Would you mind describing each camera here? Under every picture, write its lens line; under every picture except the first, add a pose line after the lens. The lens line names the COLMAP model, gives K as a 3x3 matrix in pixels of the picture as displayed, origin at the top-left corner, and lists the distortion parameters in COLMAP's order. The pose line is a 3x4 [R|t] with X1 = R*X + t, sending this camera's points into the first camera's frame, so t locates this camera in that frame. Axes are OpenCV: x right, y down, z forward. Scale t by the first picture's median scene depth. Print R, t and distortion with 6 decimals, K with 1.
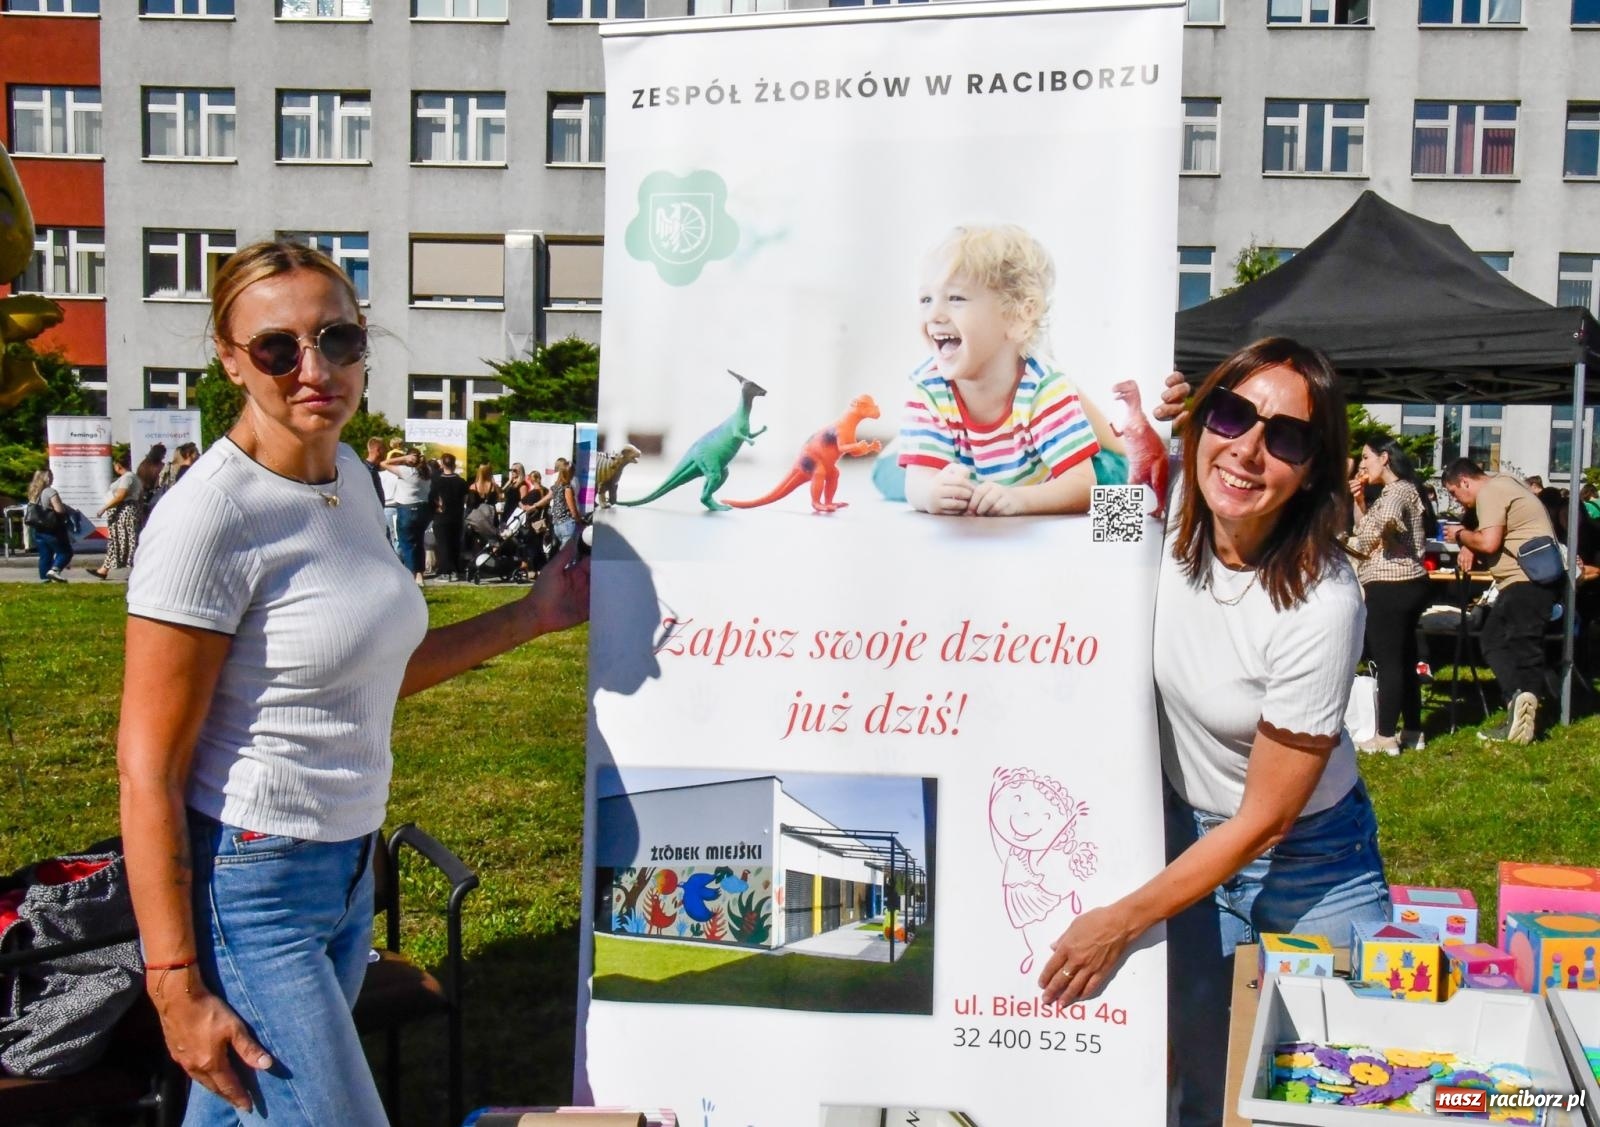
lens RADIAL K [[1775.7, 0, 881.7], [0, 1775.7, 580.9], [0, 0, 1]] dist [0.034257, 0.000000]
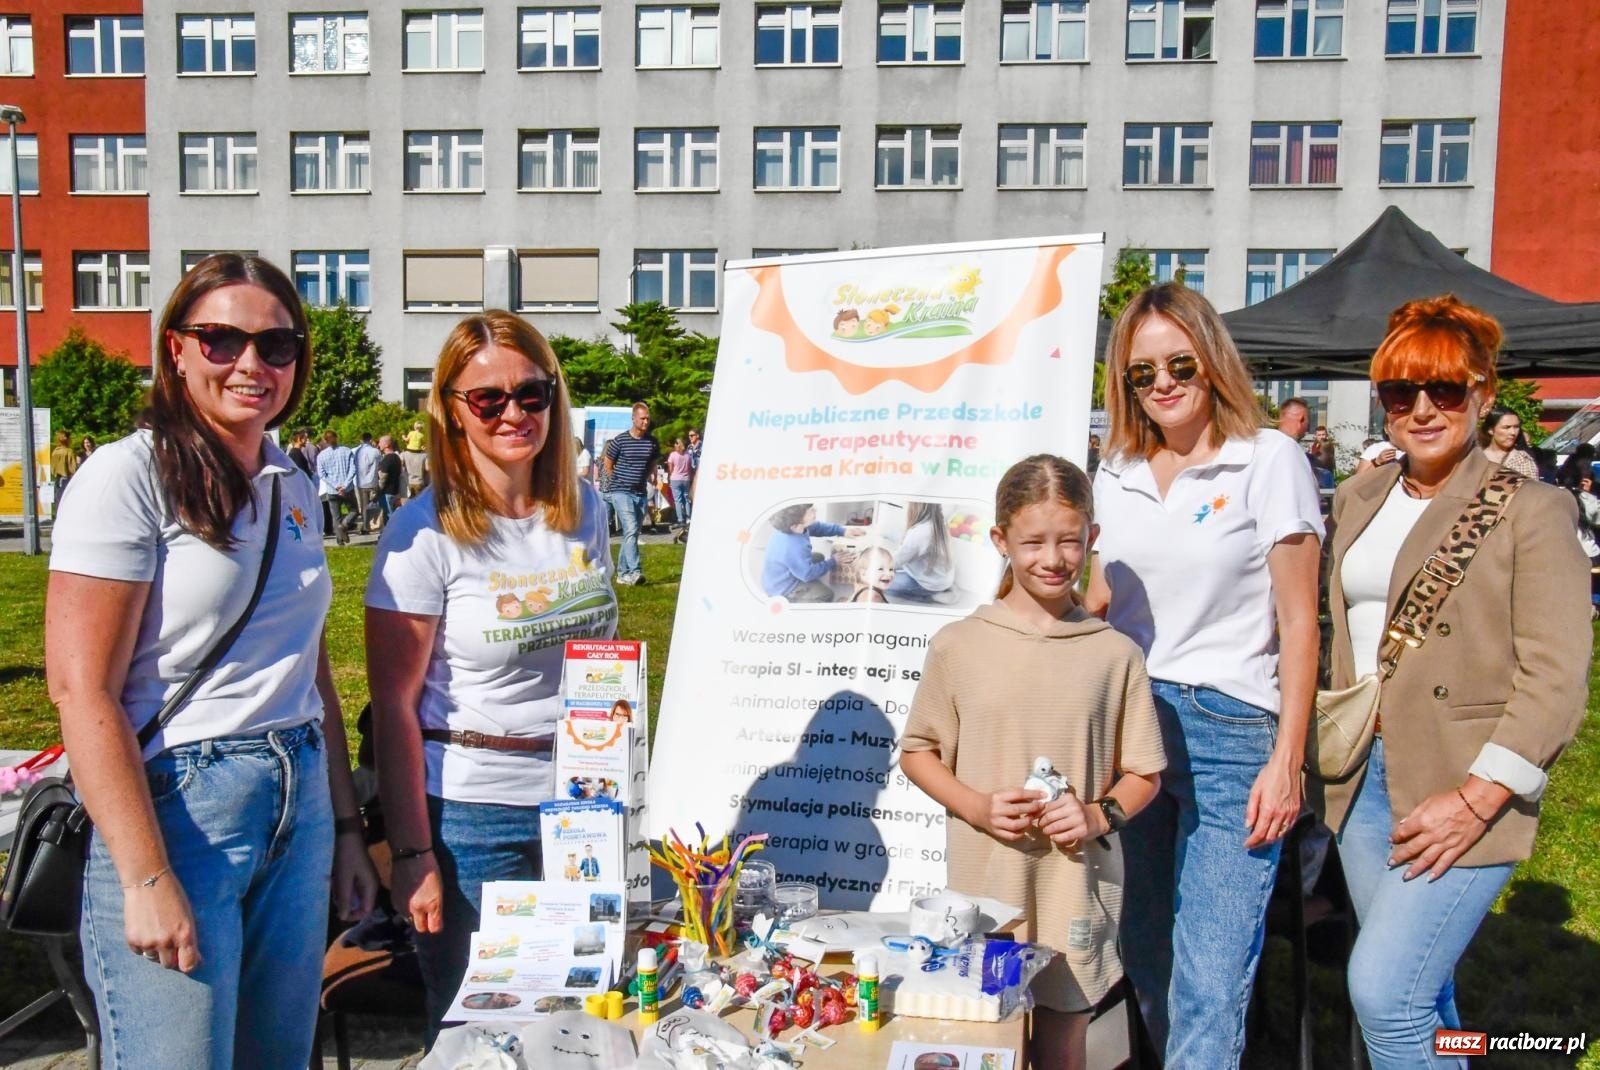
lens RADIAL K [[1504.2, 0, 802.6], [0, 1504.2, 542.2], [0, 0, 1]] dist [0.005002, 0.000000]
pose [[0.999662, -0.013939, -0.021933, 0.021749], [0.014017, 0.999896, 0.003403, 0.000568], [0.021883, -0.003709, 0.999754, -0.001170]]
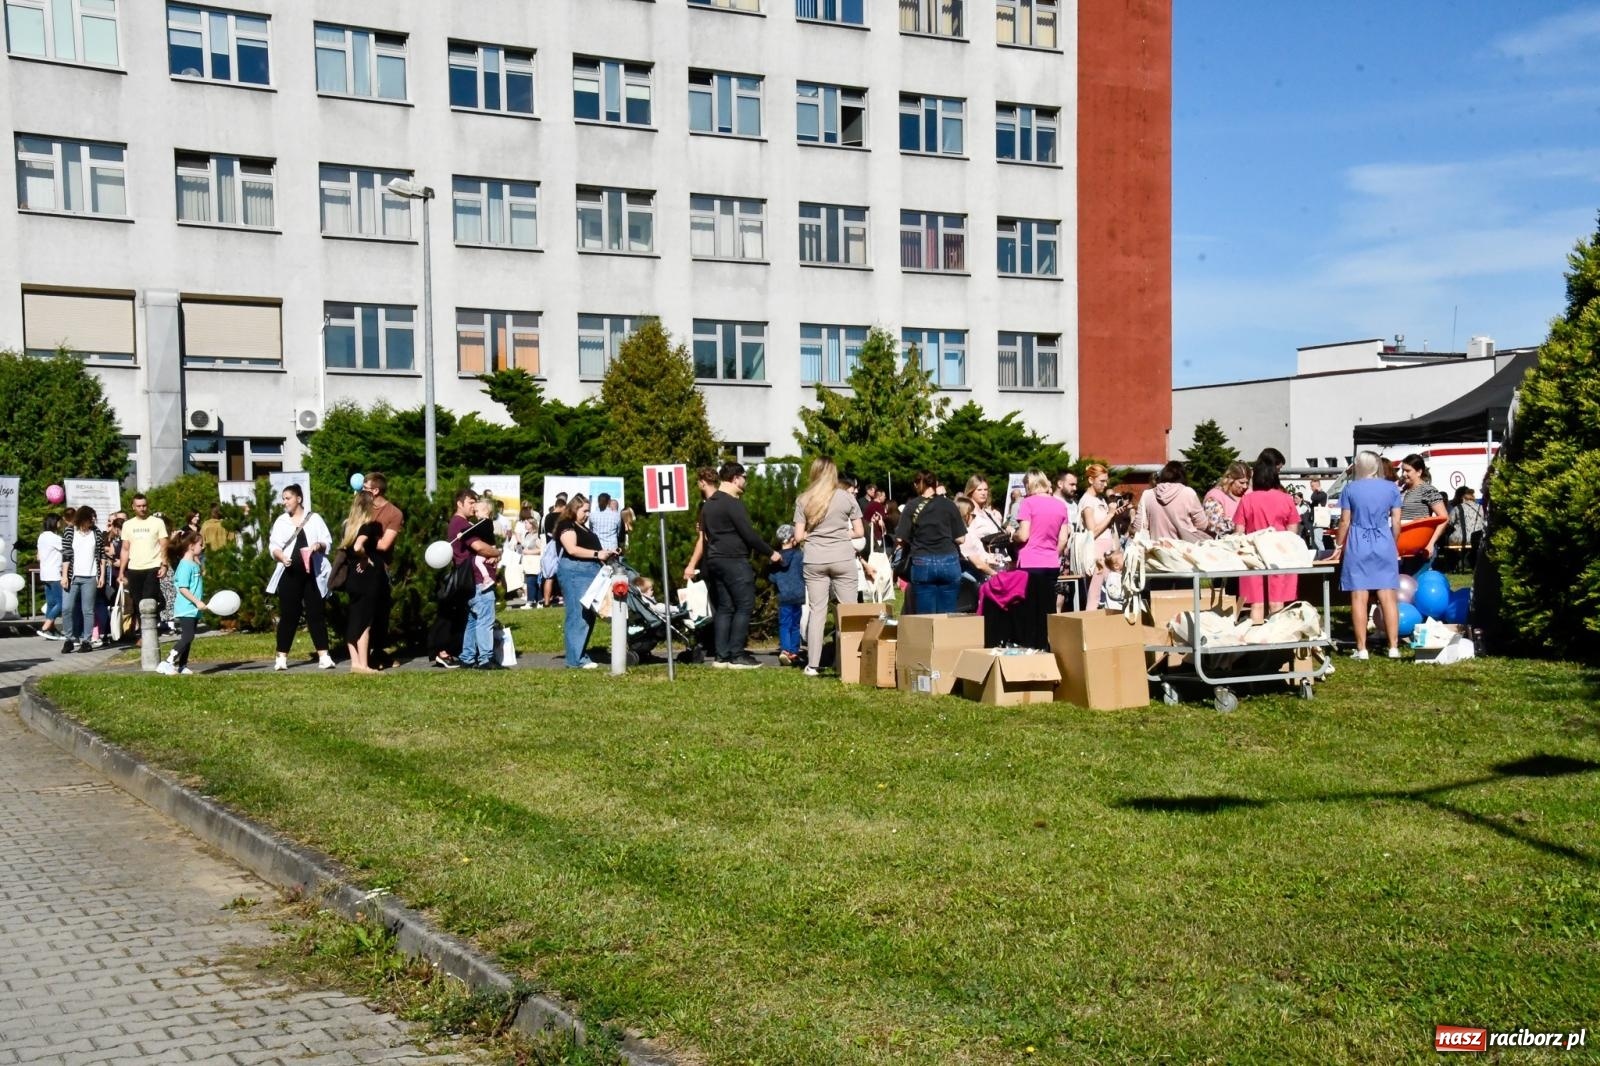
lens RADIAL K [[1628.6, 0, 795.8], [0, 1628.6, 542.4], [0, 0, 1]] dist [0.121725, 0.000000]
pose [[0.874689, -0.044378, 0.482649, -0.364289], [0.063390, 0.997720, -0.023143, -0.012414], [-0.480522, 0.050838, 0.875508, 0.031925]]
